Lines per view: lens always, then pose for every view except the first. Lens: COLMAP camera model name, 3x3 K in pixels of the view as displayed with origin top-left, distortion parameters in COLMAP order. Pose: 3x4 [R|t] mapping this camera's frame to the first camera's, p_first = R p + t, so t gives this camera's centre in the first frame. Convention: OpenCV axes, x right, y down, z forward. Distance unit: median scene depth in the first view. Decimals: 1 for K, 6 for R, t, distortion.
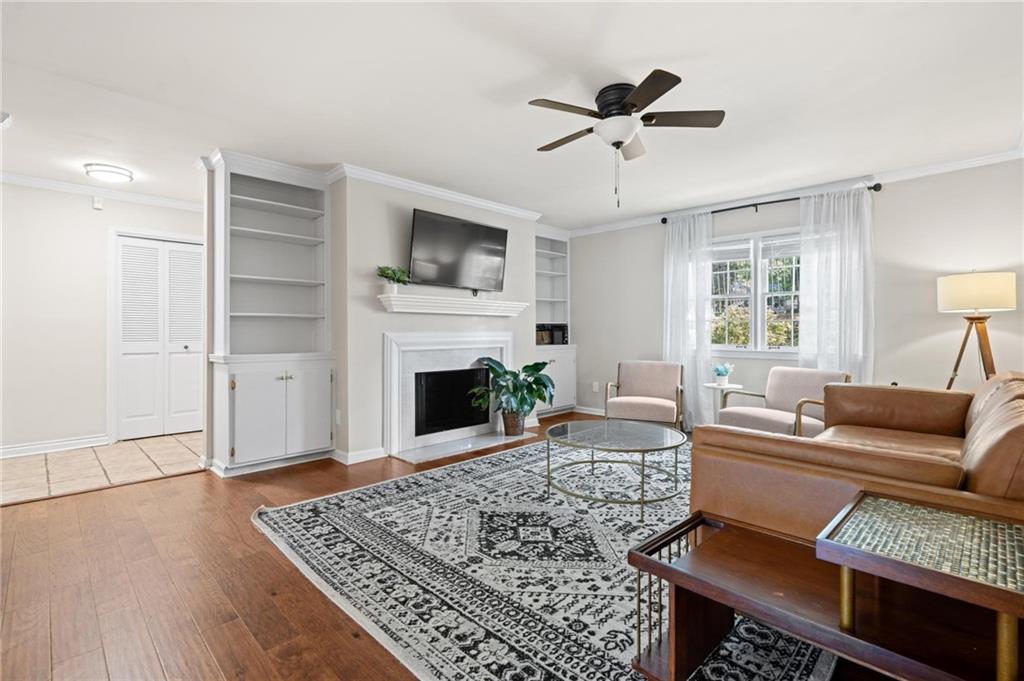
lens RADIAL K [[468.9, 0, 515.7], [0, 468.9, 334.5], [0, 0, 1]] dist [-0.006047, 0.001357]
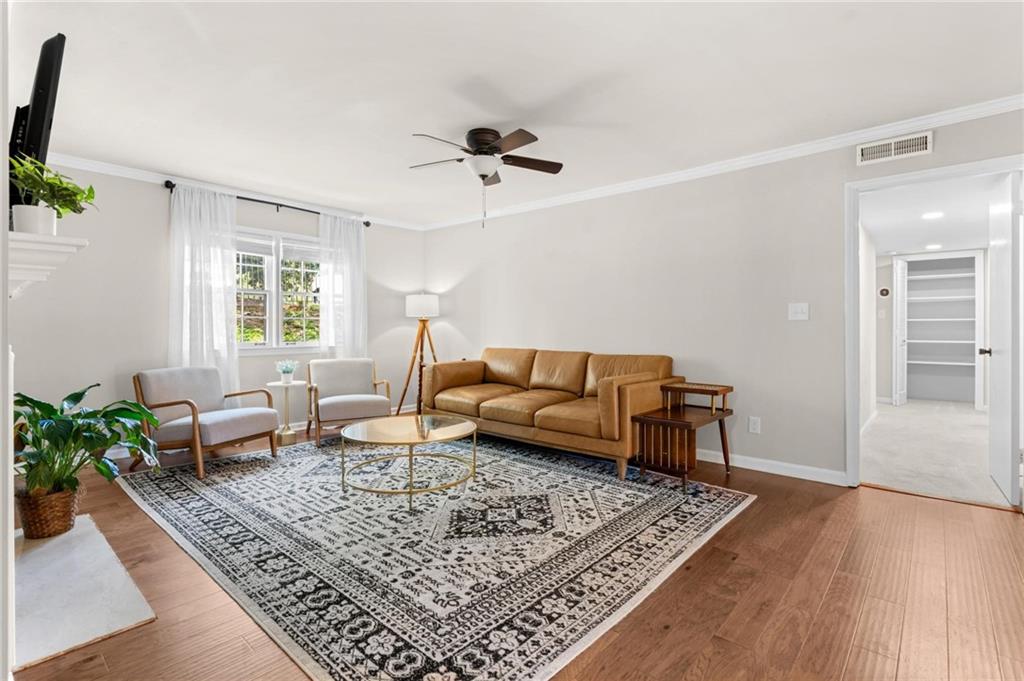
lens RADIAL K [[481.5, 0, 516.1], [0, 481.5, 331.3], [0, 0, 1]] dist [-0.009989, 0.000271]
pose [[-0.050171, -0.011715, 0.998672, -1.015612], [0.005308, 0.999914, 0.011996, -0.017693], [-0.998727, 0.005903, -0.050104, 0.956319]]
